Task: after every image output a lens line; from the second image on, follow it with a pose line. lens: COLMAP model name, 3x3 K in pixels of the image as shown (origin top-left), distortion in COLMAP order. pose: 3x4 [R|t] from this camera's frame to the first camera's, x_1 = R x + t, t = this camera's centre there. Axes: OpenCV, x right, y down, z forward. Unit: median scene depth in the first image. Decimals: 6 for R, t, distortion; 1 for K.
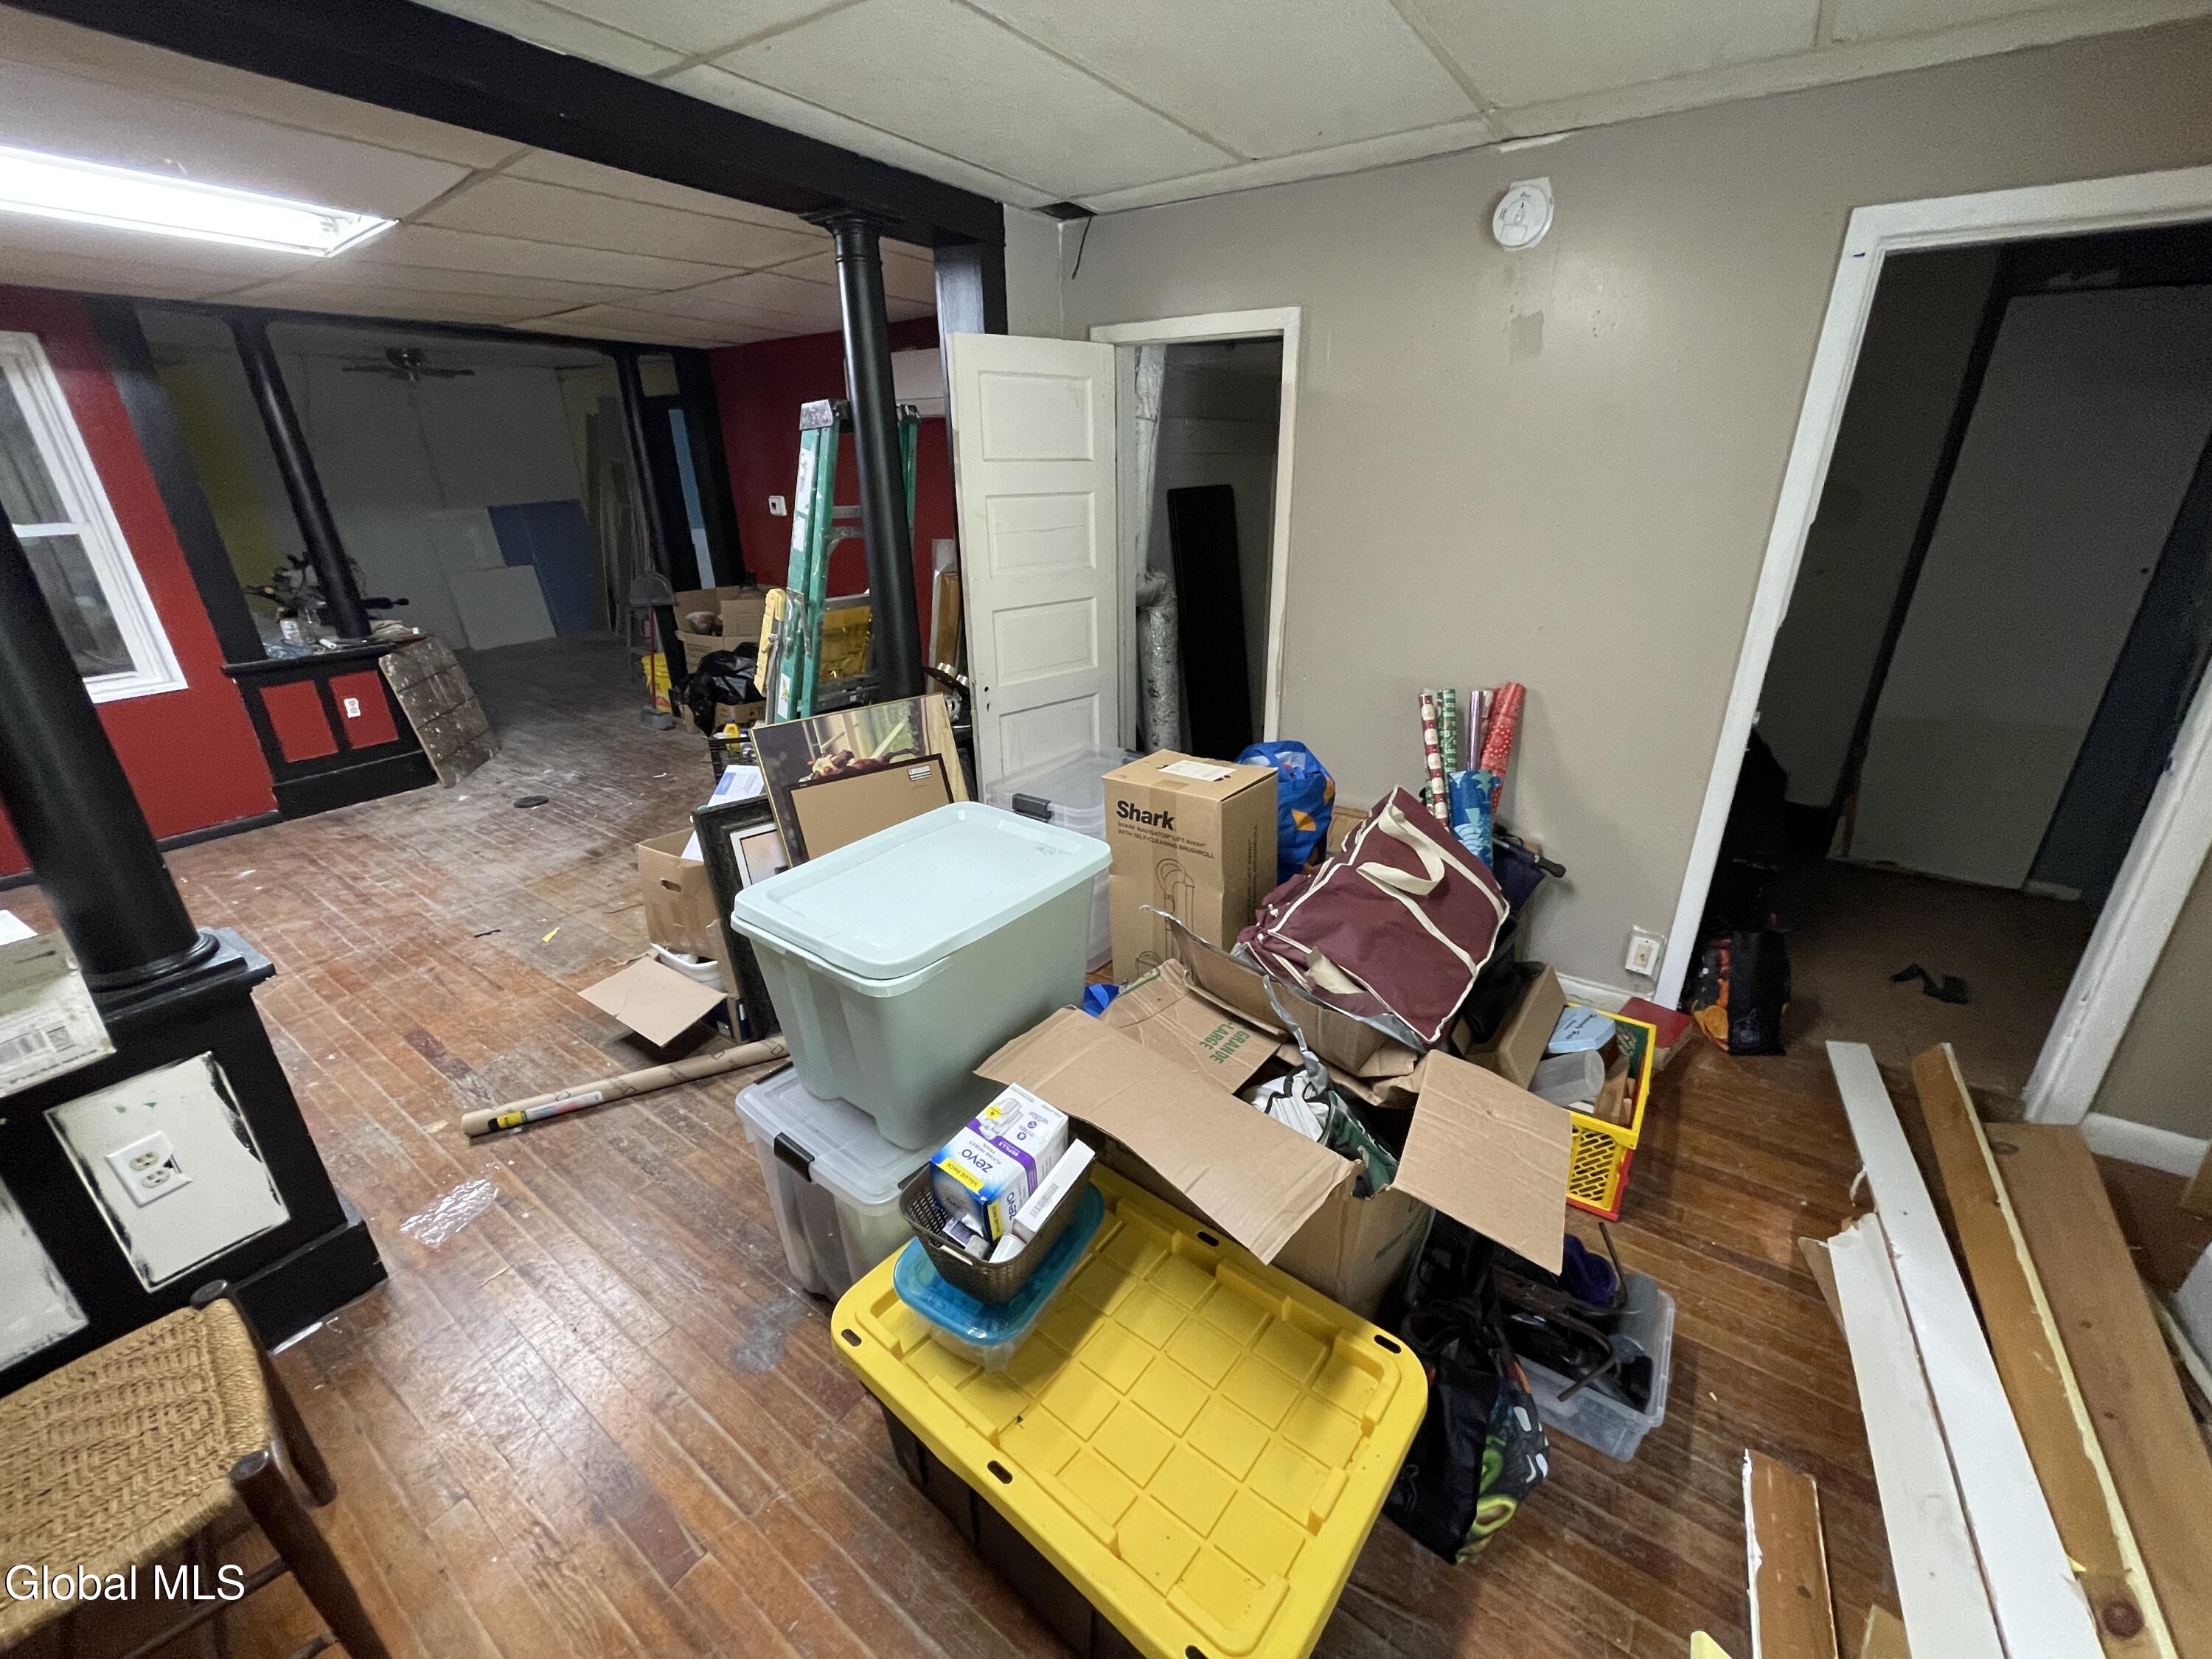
lens RADIAL K [[902.0, 0, 1108.6], [0, 902.0, 822.1], [0, 0, 1]] dist [-0.004694, -0.000134]
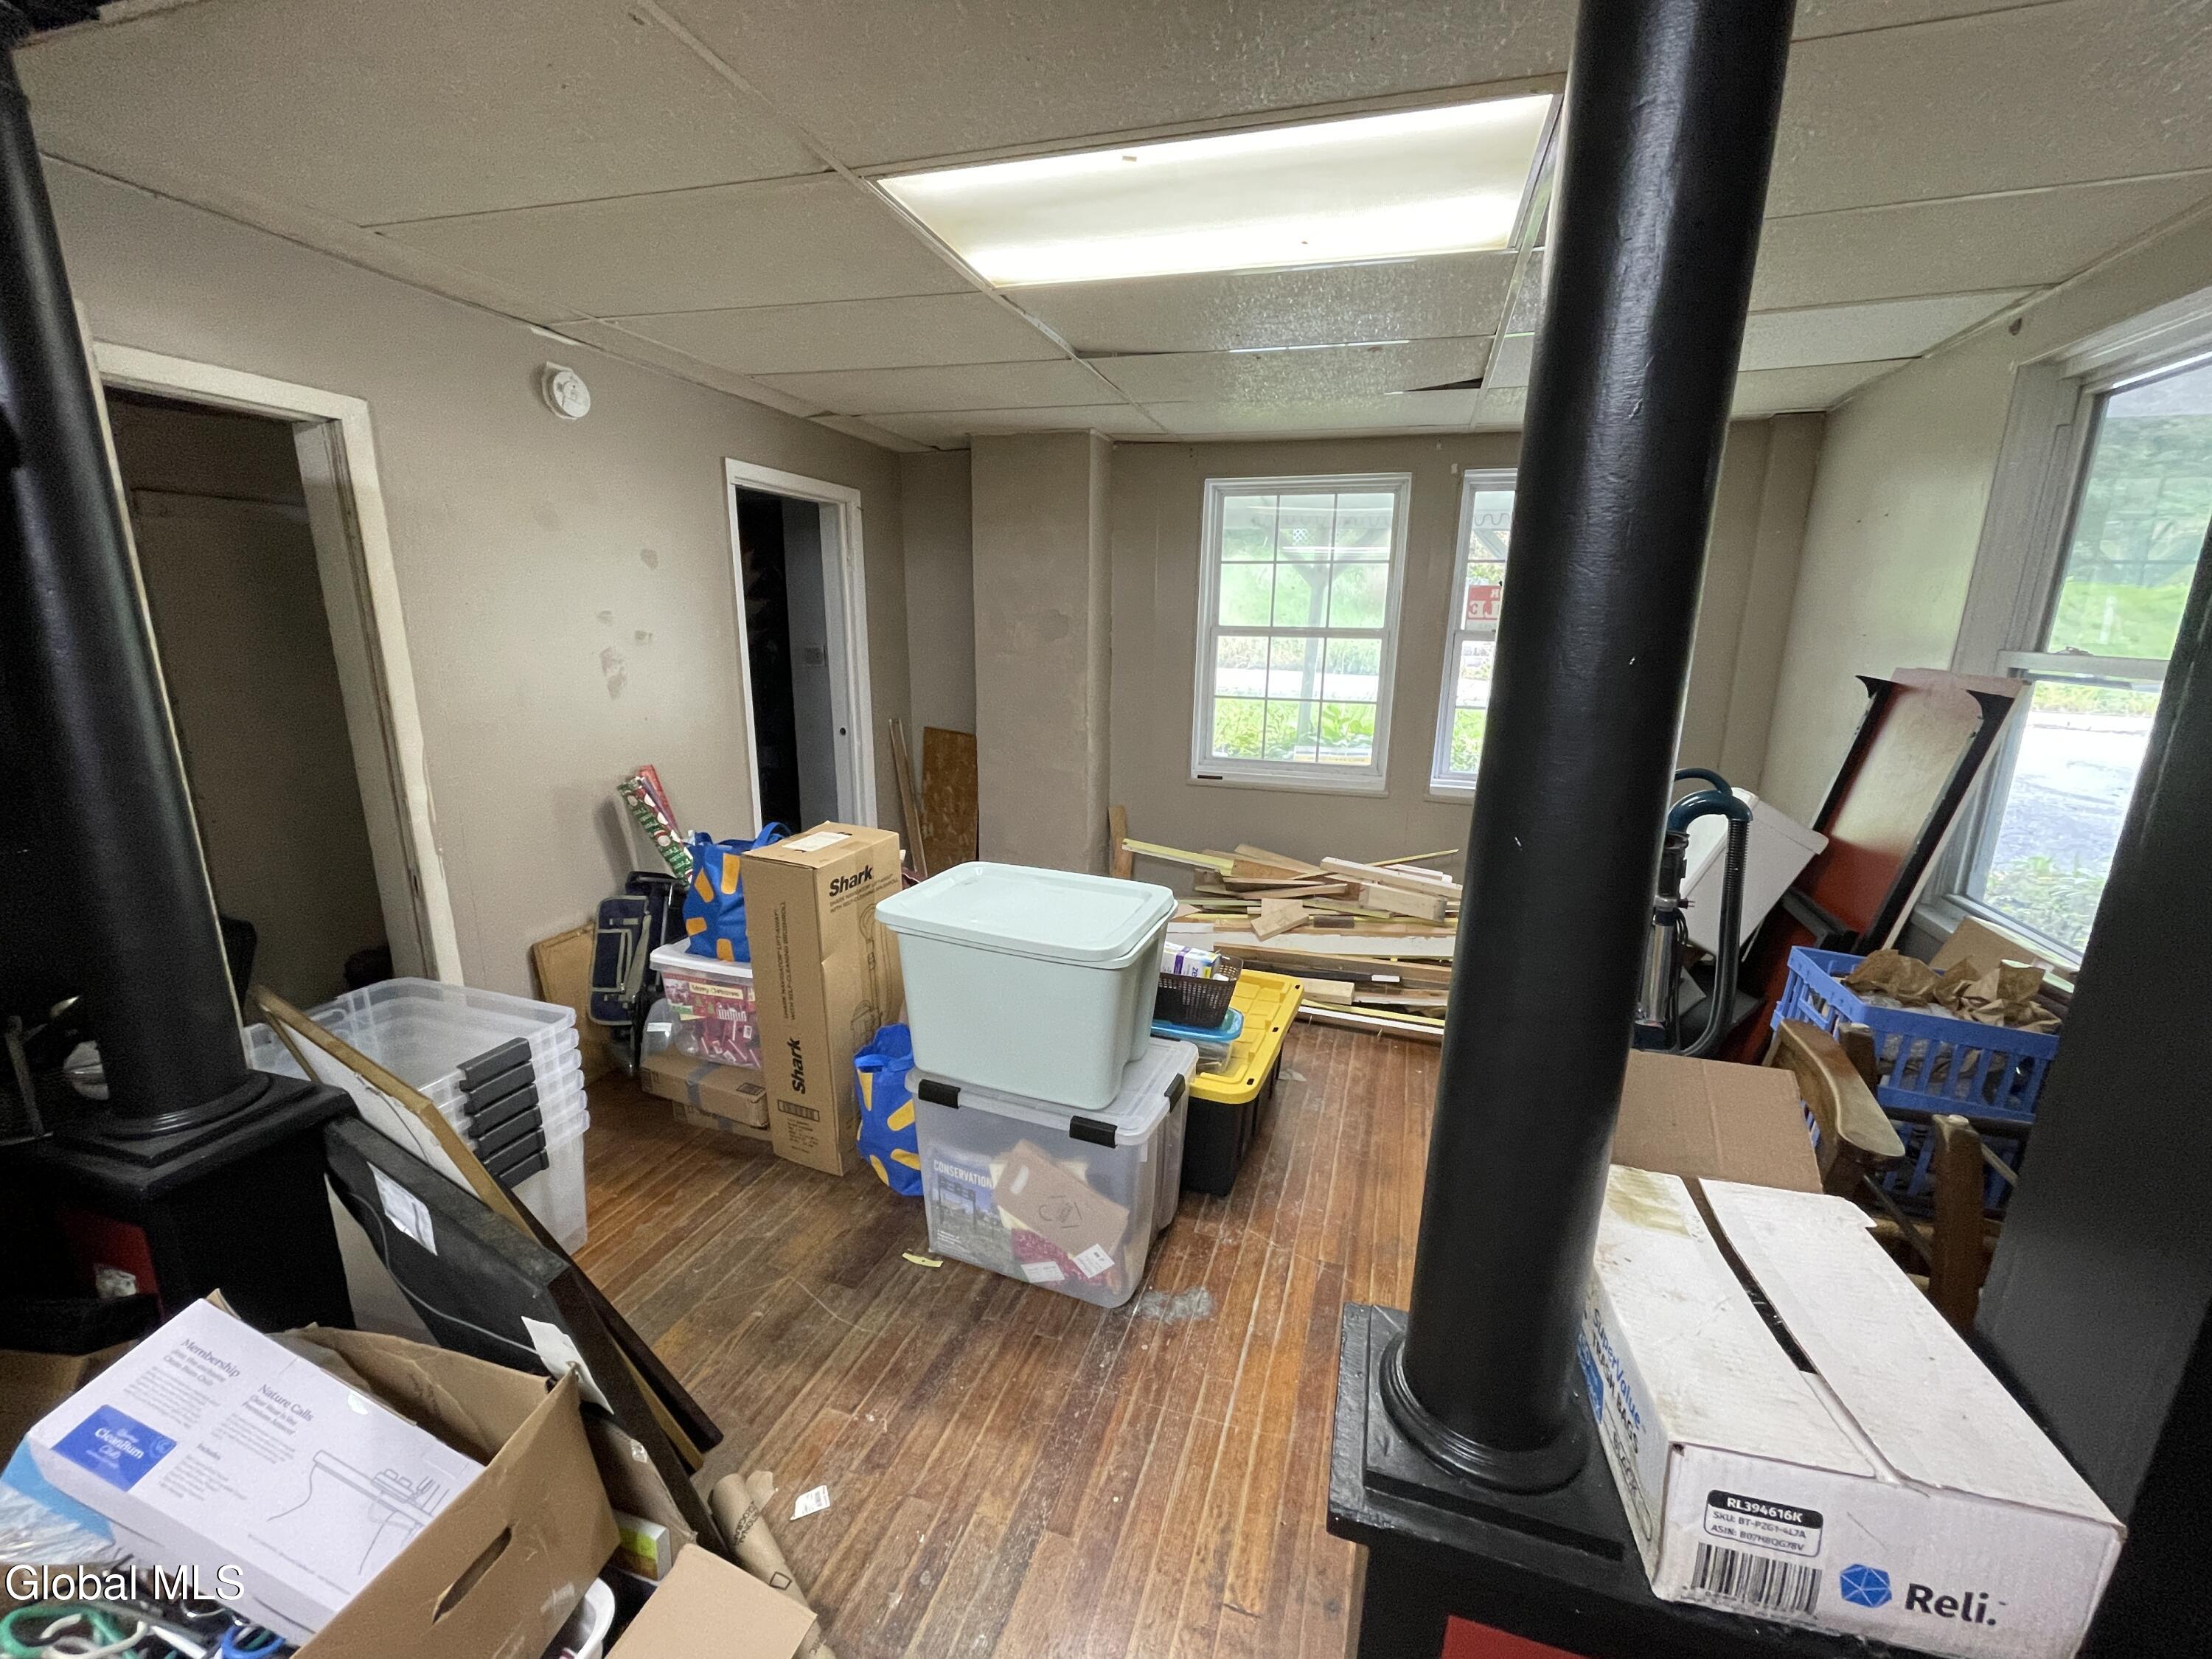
lens RADIAL K [[902.0, 0, 1102.4], [0, 902.0, 830.7], [0, 0, 1]] dist [-0.004694, -0.000134]
pose [[-0.289382, -0.215308, 0.932685, -0.587650], [0.338574, 0.888364, 0.310125, -0.165240], [-0.895336, 0.405527, -0.184178, 0.476786]]
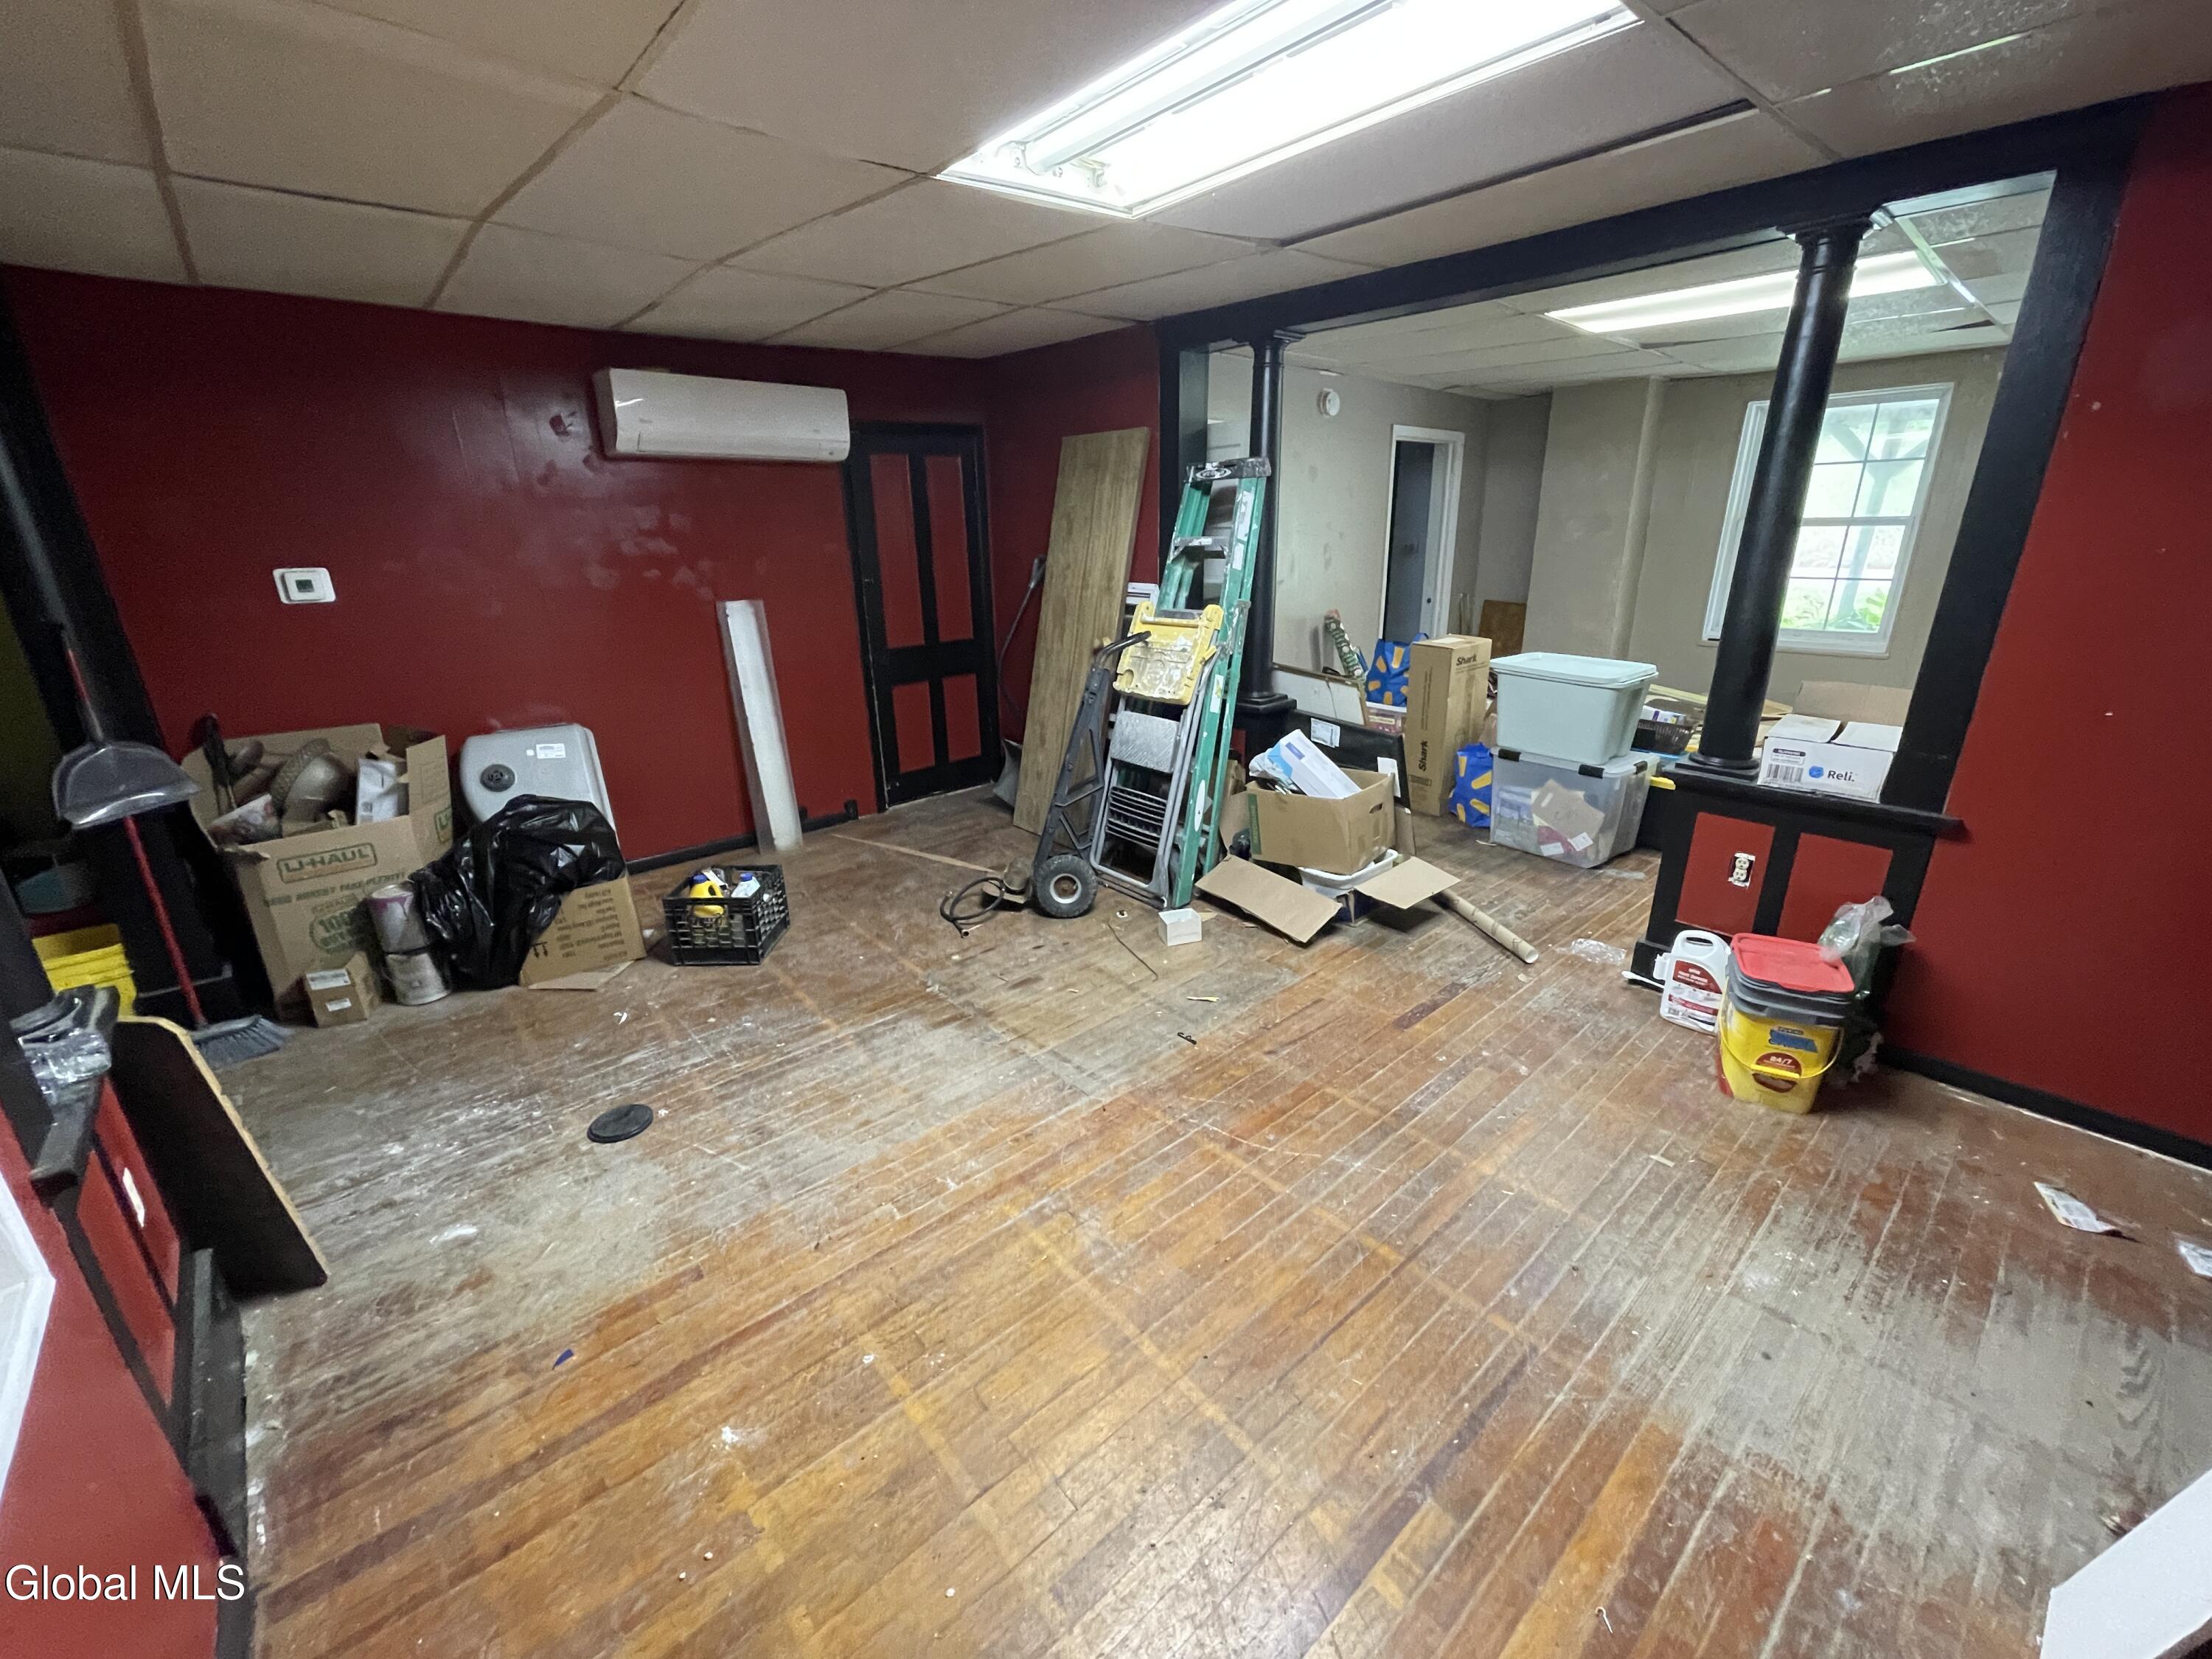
lens RADIAL K [[902.0, 0, 1109.8], [0, 902.0, 825.6], [0, 0, 1]] dist [-0.004694, -0.000134]
pose [[0.226982, -0.303166, 0.925510, -1.236900], [0.371223, 0.905502, 0.205569, -0.222583], [-0.900373, 0.296910, 0.318075, 0.639018]]
